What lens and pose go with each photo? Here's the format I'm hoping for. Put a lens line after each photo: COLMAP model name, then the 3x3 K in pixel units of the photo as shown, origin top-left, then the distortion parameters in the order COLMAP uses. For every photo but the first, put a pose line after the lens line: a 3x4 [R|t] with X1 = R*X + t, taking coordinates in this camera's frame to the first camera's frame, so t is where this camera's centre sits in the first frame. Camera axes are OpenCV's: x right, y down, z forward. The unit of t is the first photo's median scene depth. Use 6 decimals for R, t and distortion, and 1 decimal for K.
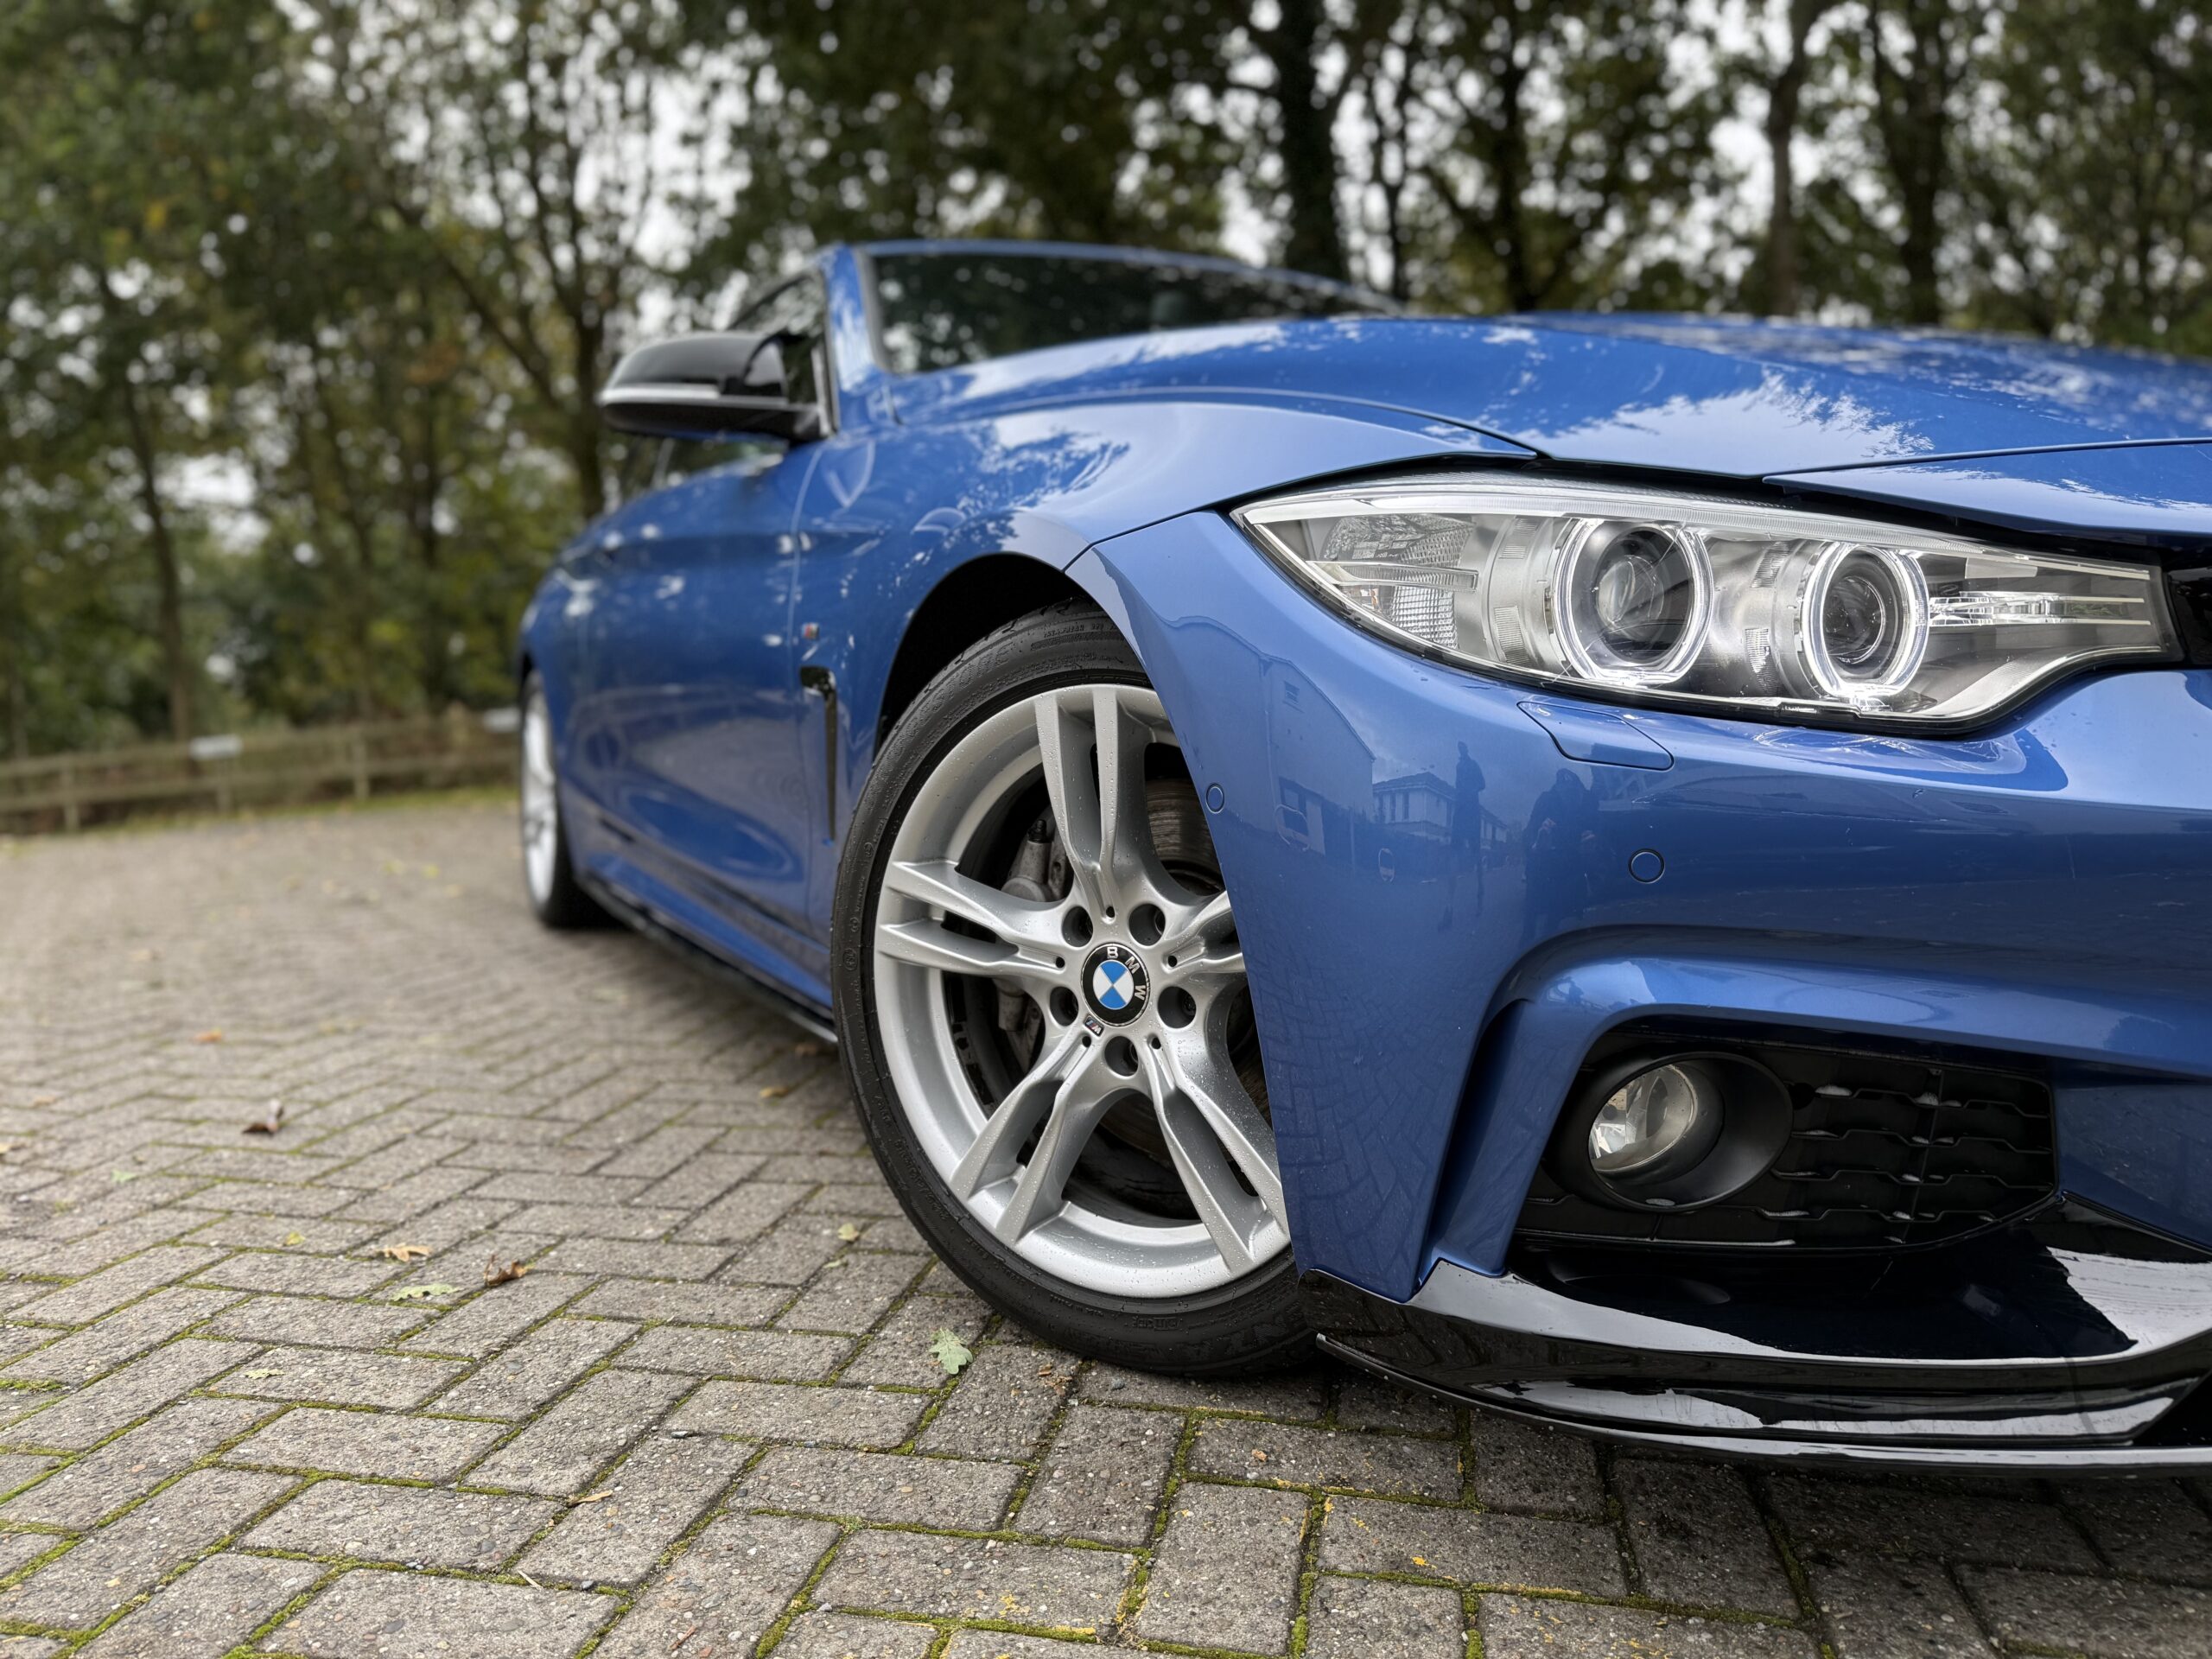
lens RADIAL K [[1546.4, 0, 1080.1], [0, 1546.4, 902.7], [0, 0, 1]] dist [-0.028919, 0.002476]
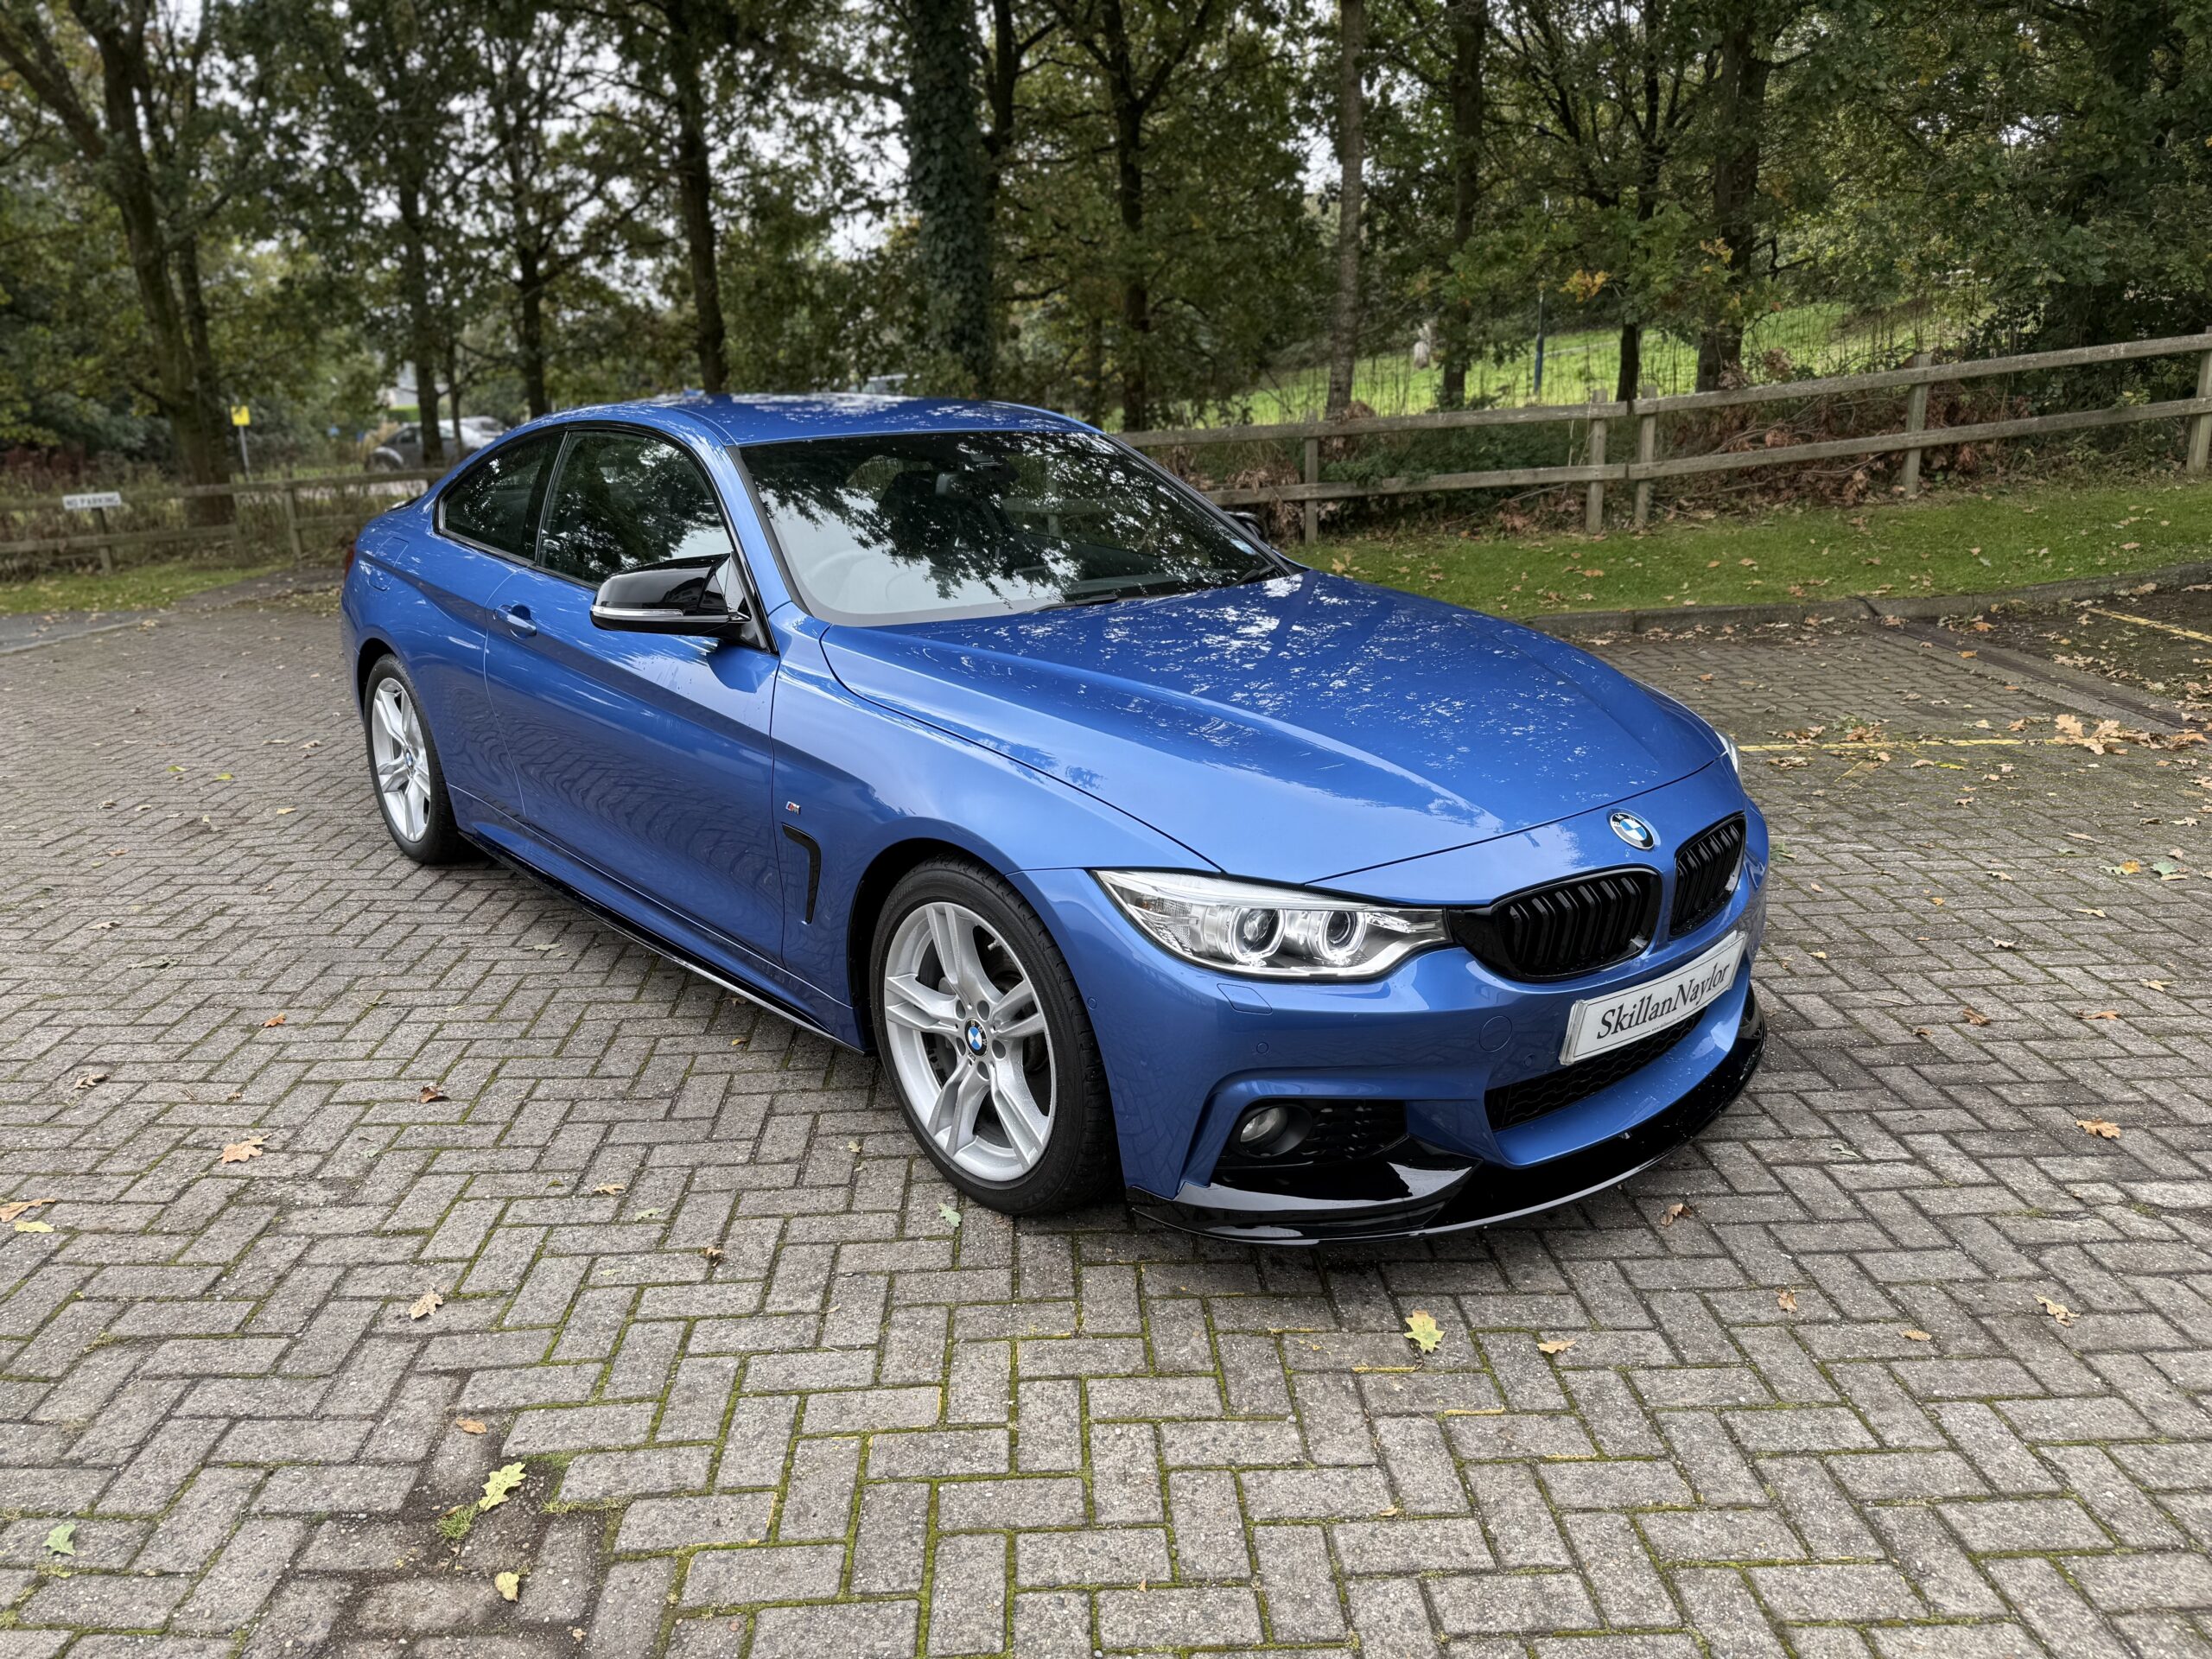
lens RADIAL K [[1552.8, 0, 1081.7], [0, 1552.8, 824.2], [0, 0, 1]] dist [0.016015, -0.032981]
pose [[0.967821, -0.064445, 0.243246, -0.406111], [0.029782, 0.989191, 0.143578, -0.552708], [-0.249870, -0.131714, 0.959279, -1.036972]]
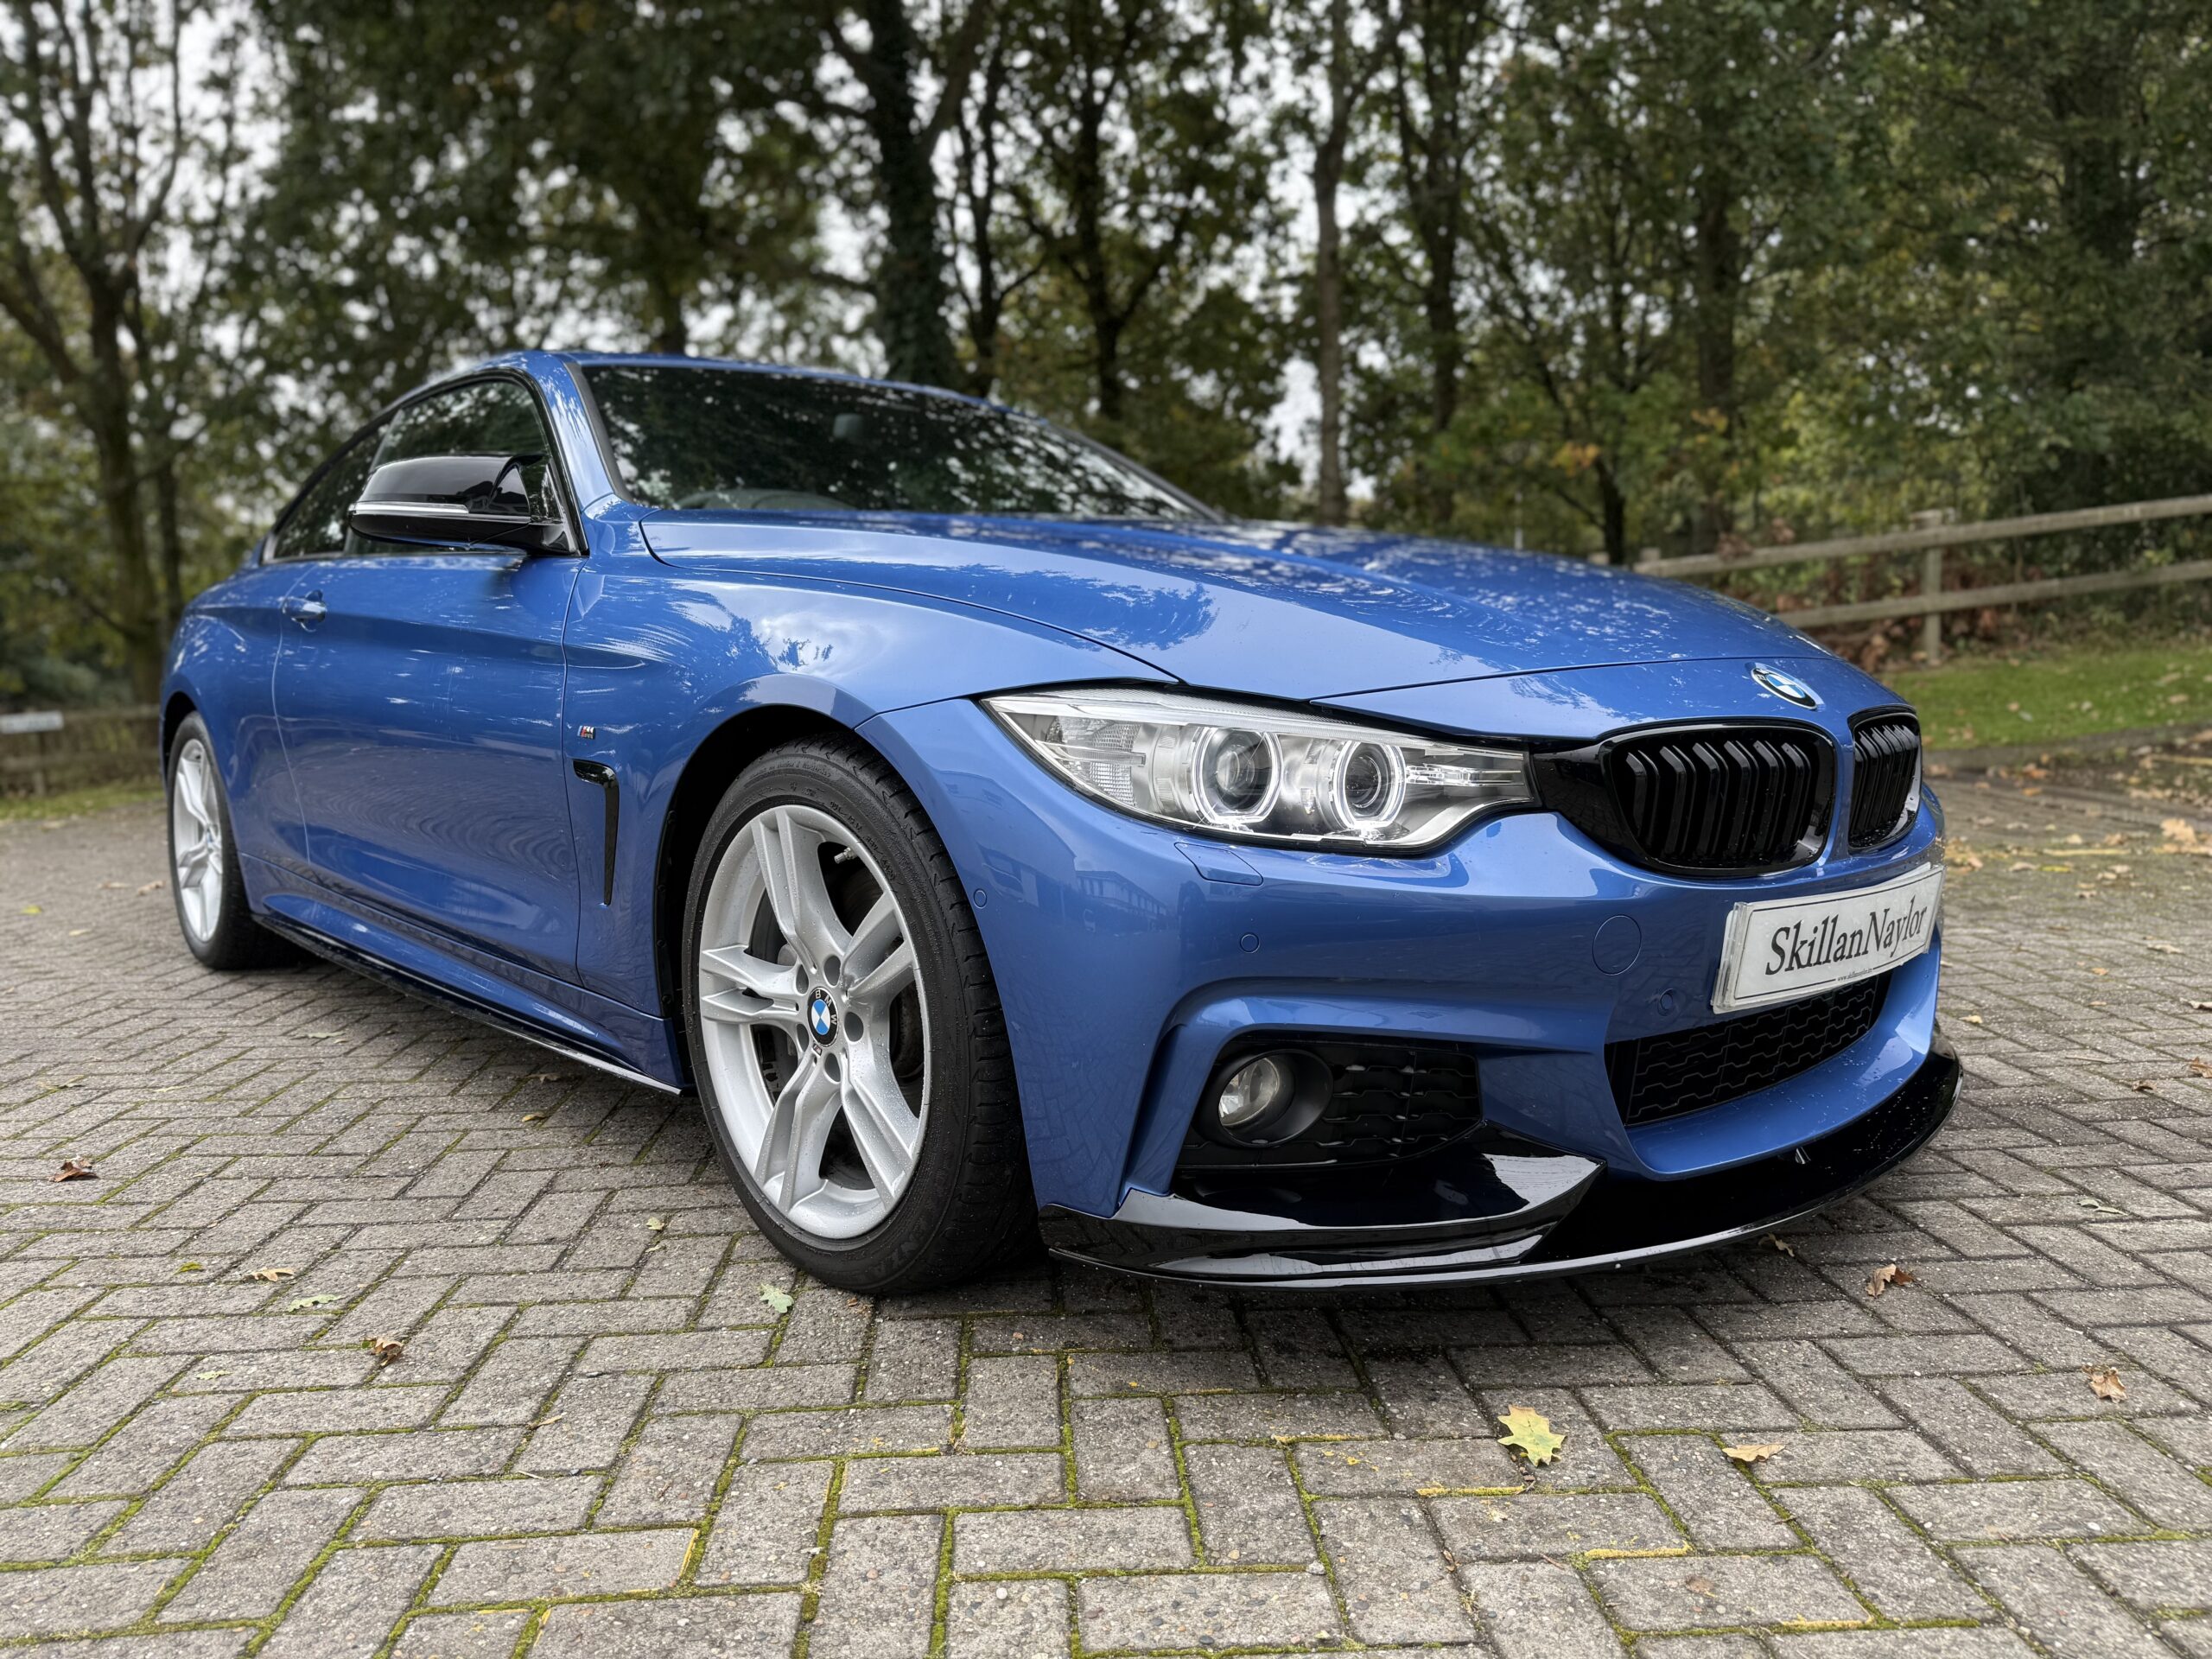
lens RADIAL K [[1573.1, 0, 1106.0], [0, 1573.1, 829.5], [0, 0, 1]] dist [-0.018451, 0.009692]
pose [[0.962305, -0.024657, 0.270851, -0.175814], [0.034197, 0.998948, -0.030558, -0.069463], [-0.269813, 0.038668, 0.962136, -0.432163]]
